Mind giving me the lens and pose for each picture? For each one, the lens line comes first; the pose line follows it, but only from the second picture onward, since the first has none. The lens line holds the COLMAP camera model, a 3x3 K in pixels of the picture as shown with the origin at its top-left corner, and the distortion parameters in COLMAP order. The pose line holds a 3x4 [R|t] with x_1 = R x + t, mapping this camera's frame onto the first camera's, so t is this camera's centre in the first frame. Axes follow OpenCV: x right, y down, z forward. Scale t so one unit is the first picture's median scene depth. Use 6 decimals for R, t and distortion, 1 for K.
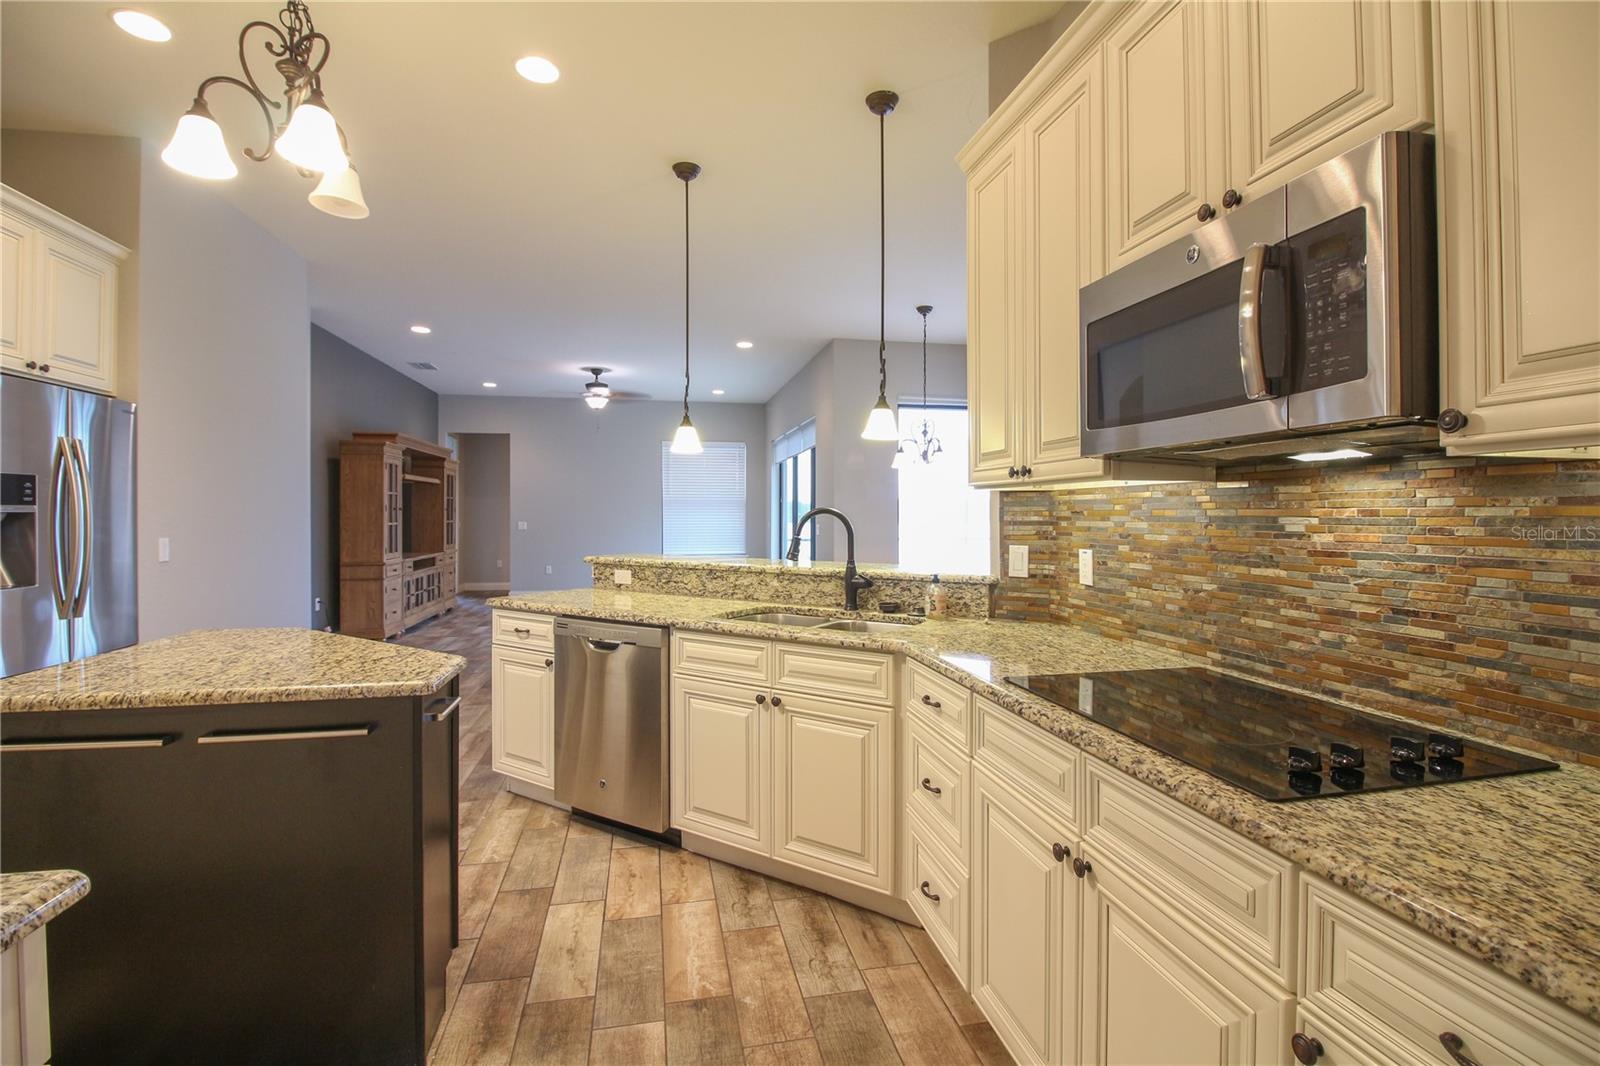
lens RADIAL K [[738.4, 0, 807.1], [0, 738.4, 516.4], [0, 0, 1]] dist [0.000147, -0.012911]
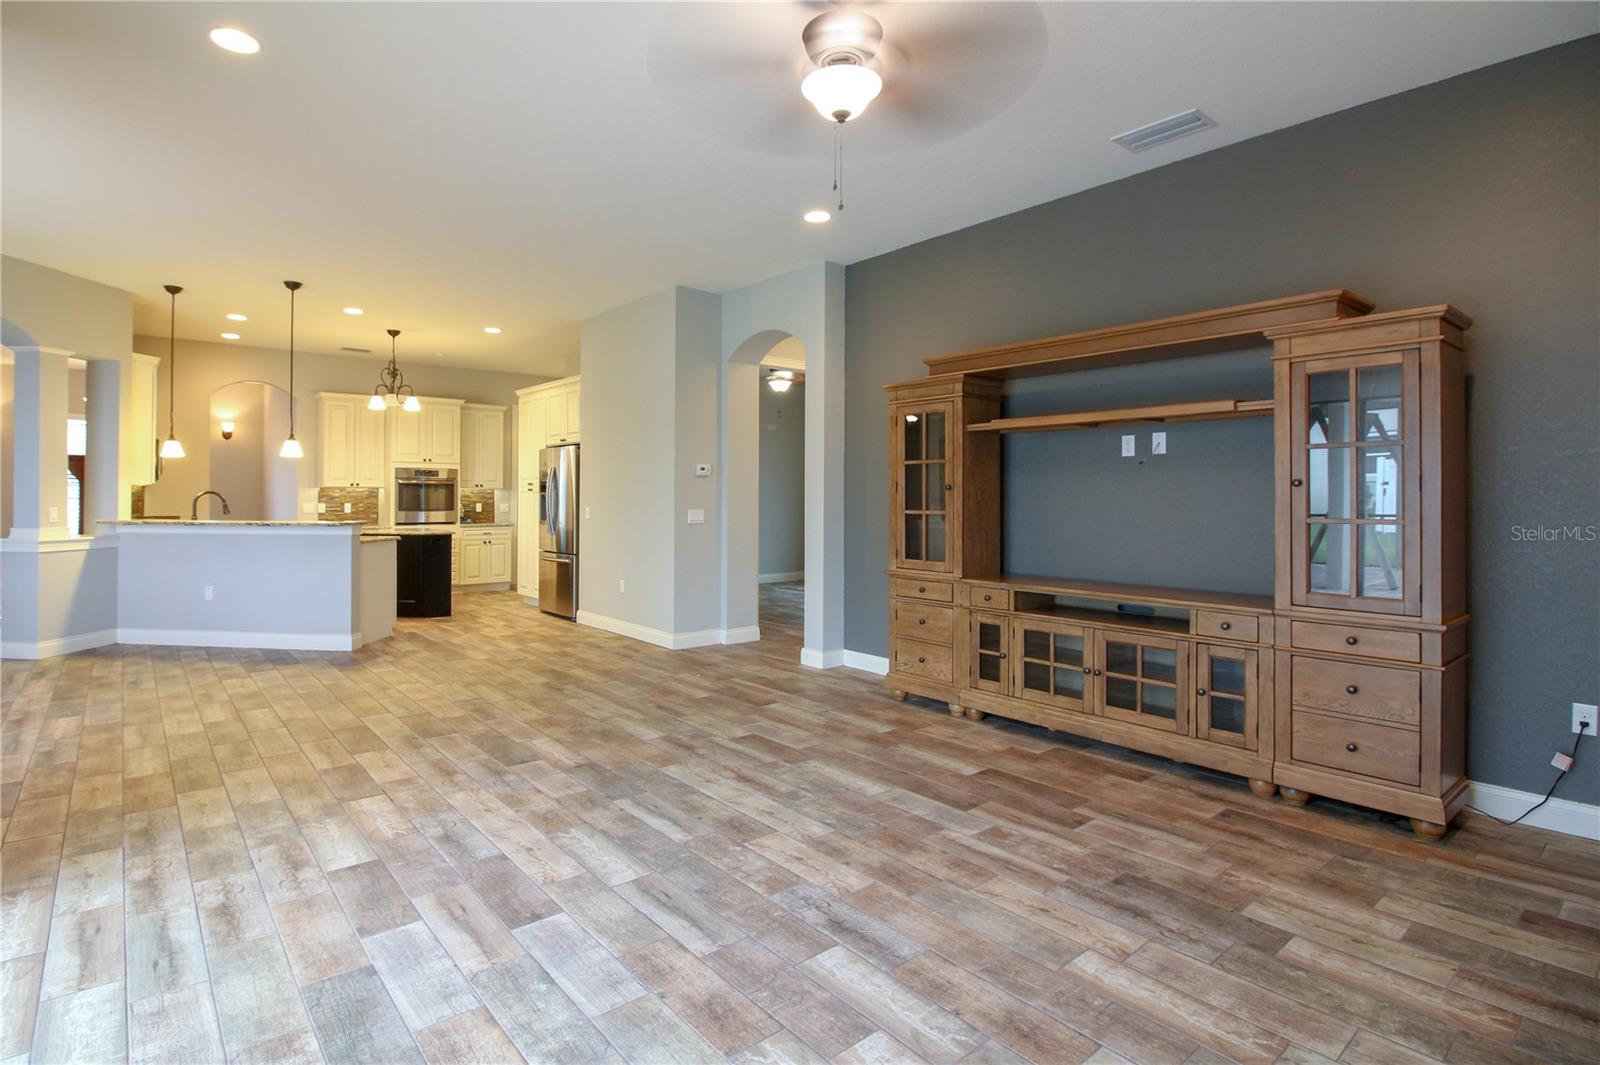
lens RADIAL K [[788.7, 0, 747.1], [0, 788.7, 495.0], [0, 0, 1]] dist [0.001447, -0.015123]
pose [[-0.895638, -0.004609, -0.444760, -0.148017], [-0.005076, 0.999987, -0.000141, -0.003492], [0.444755, 0.002131, -0.895650, 1.530959]]
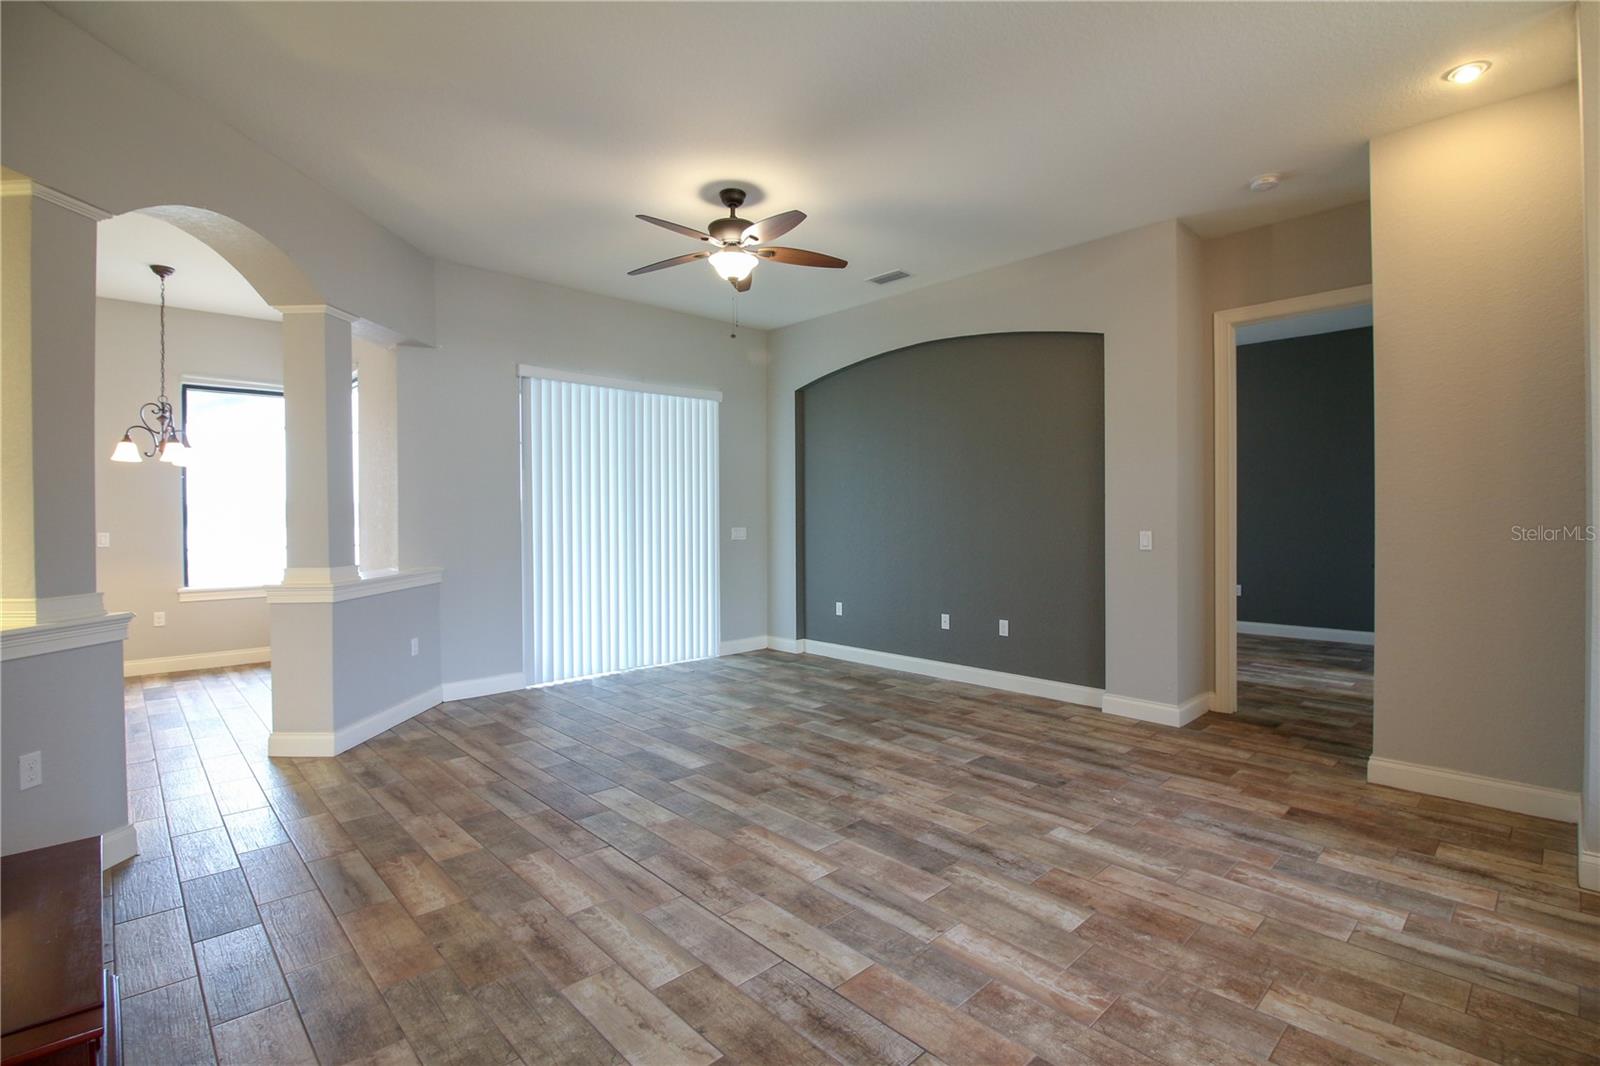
lens RADIAL K [[738.4, 0, 807.1], [0, 738.4, 516.4], [0, 0, 1]] dist [0.000147, -0.012911]
pose [[0.851579, -0.005765, 0.524194, 0.293771], [0.006580, 0.999978, 0.000309, -0.000071], [-0.524184, 0.003186, 0.851599, -0.062169]]
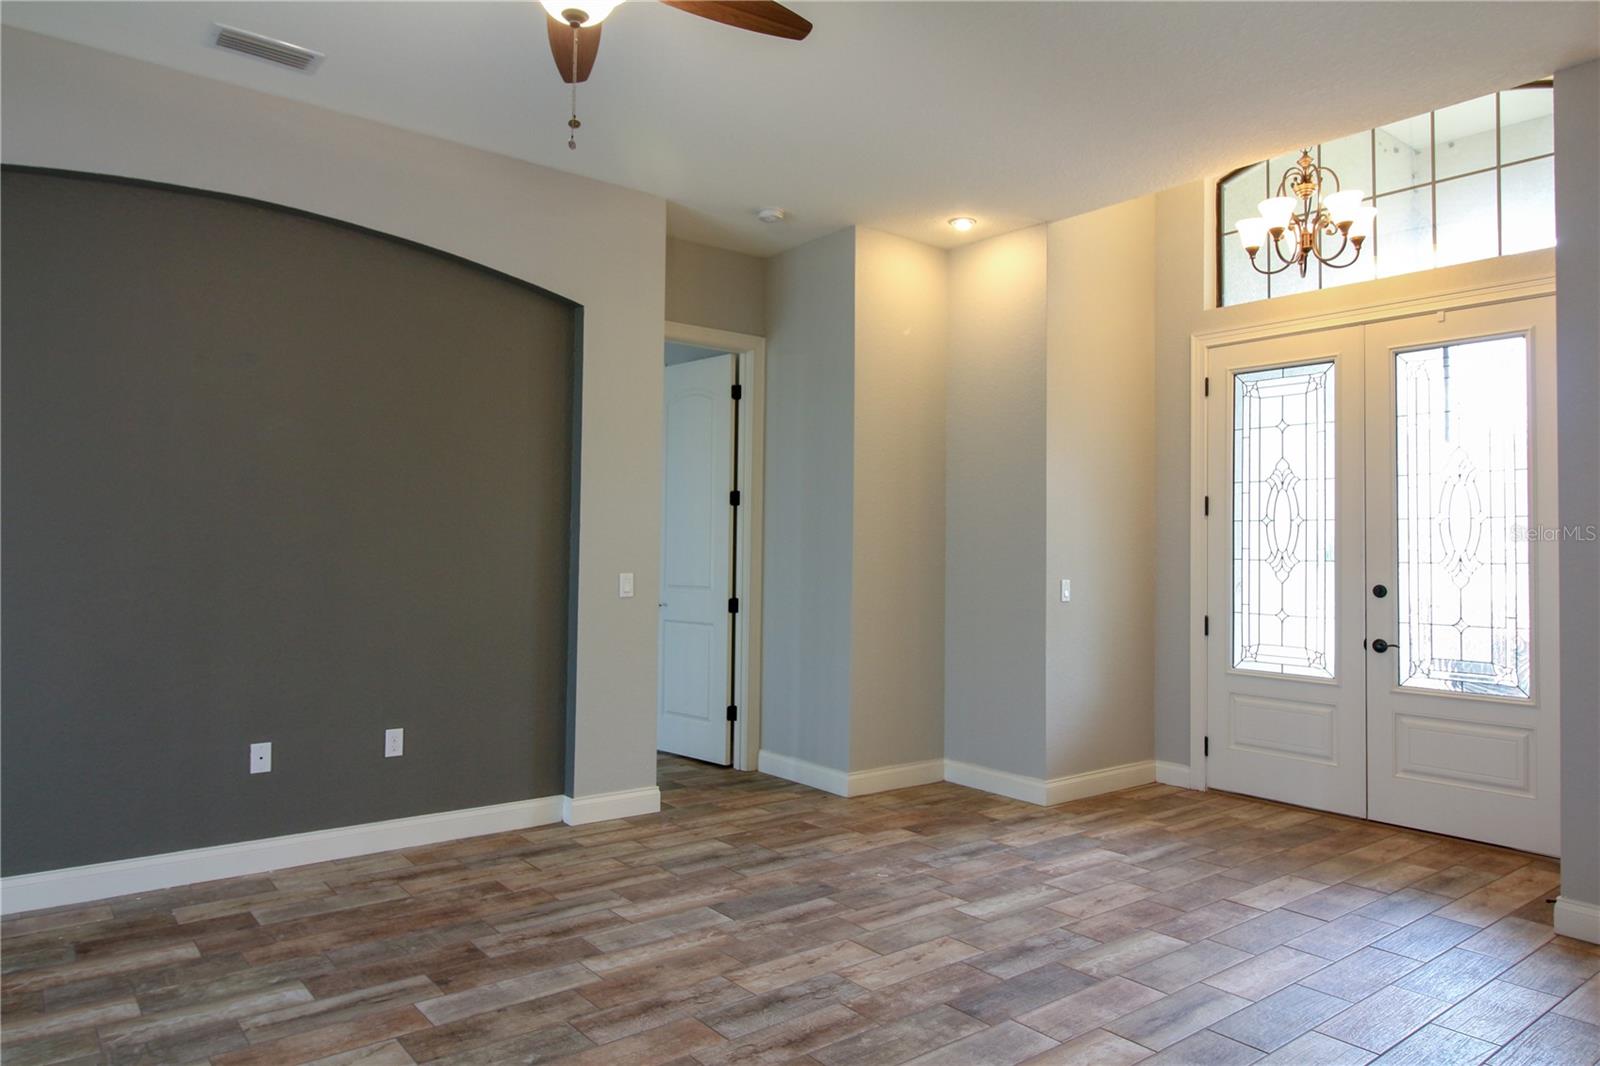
lens RADIAL K [[1029.6, 0, 797.3], [0, 1029.6, 514.1], [0, 0, 1]] dist [0.005299, 0.000787]
pose [[-0.445260, 0.025169, 0.895047, 0.202253], [-0.012307, 0.999338, -0.034224, -0.002592], [-0.895317, -0.026254, -0.444656, 0.517173]]
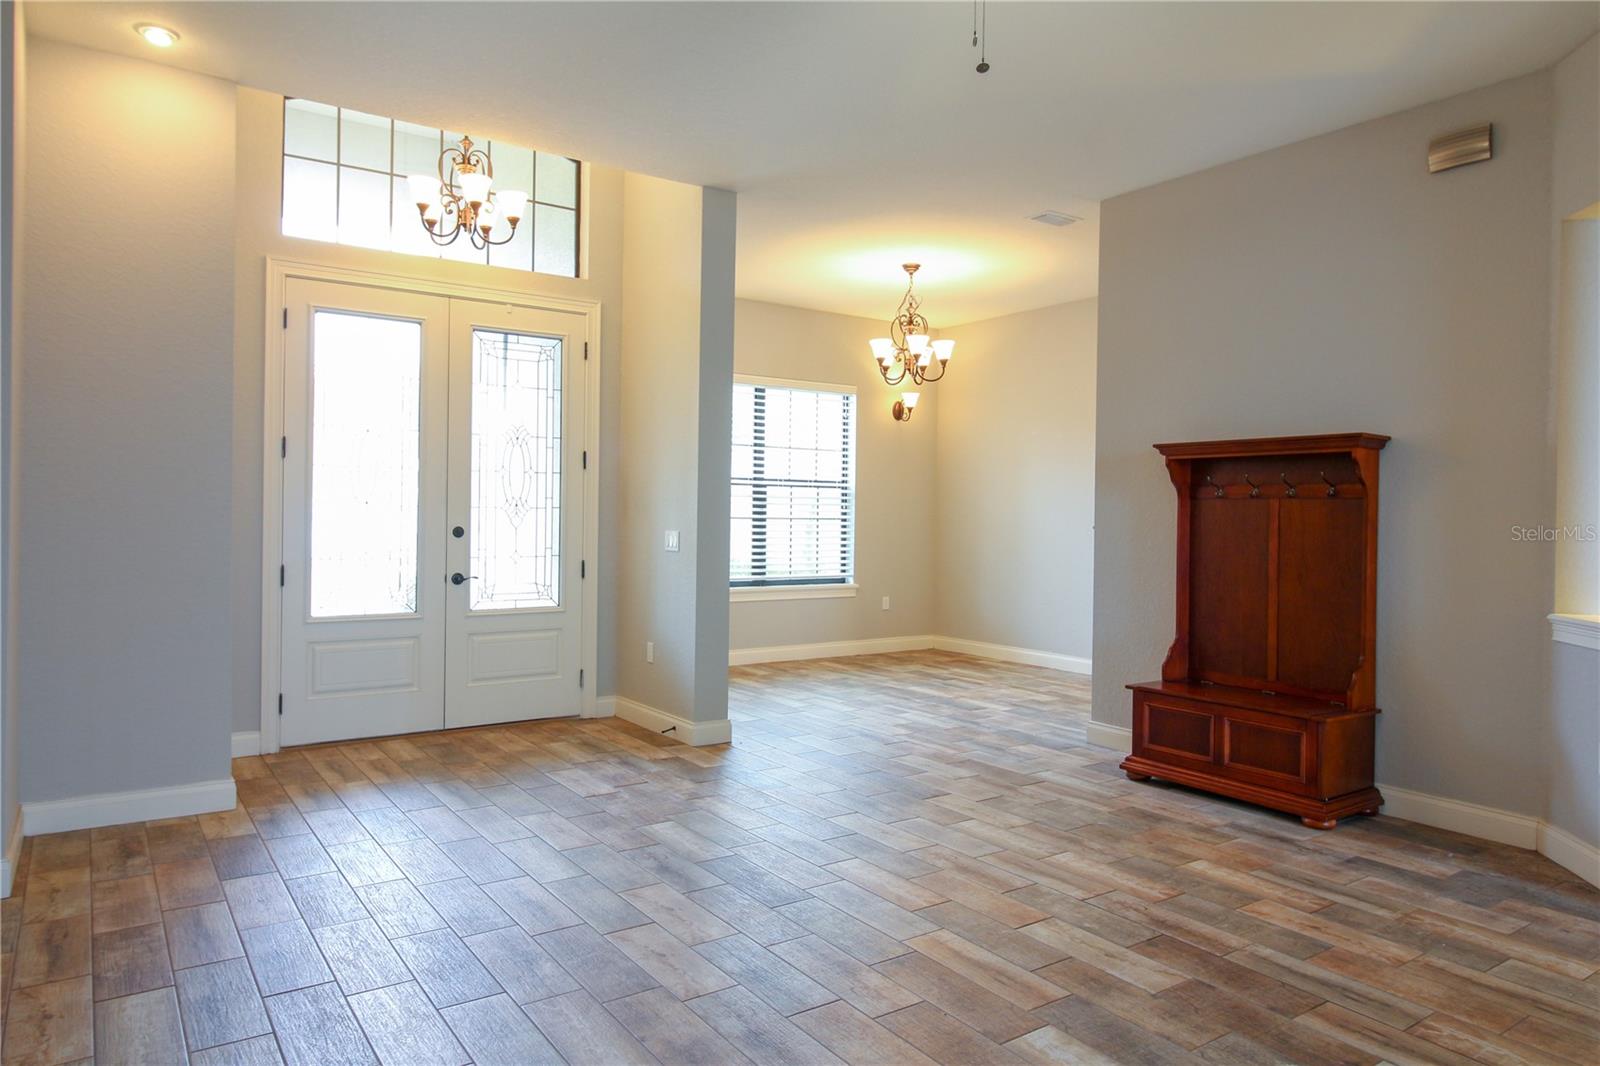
lens RADIAL K [[1029.6, 0, 797.3], [0, 1029.6, 514.1], [0, 0, 1]] dist [0.005299, 0.000787]
pose [[-0.923124, -0.011376, -0.384334, 0.706260], [-0.014363, 0.999885, 0.004904, -0.001075], [0.384234, 0.010047, -0.923181, 0.700705]]
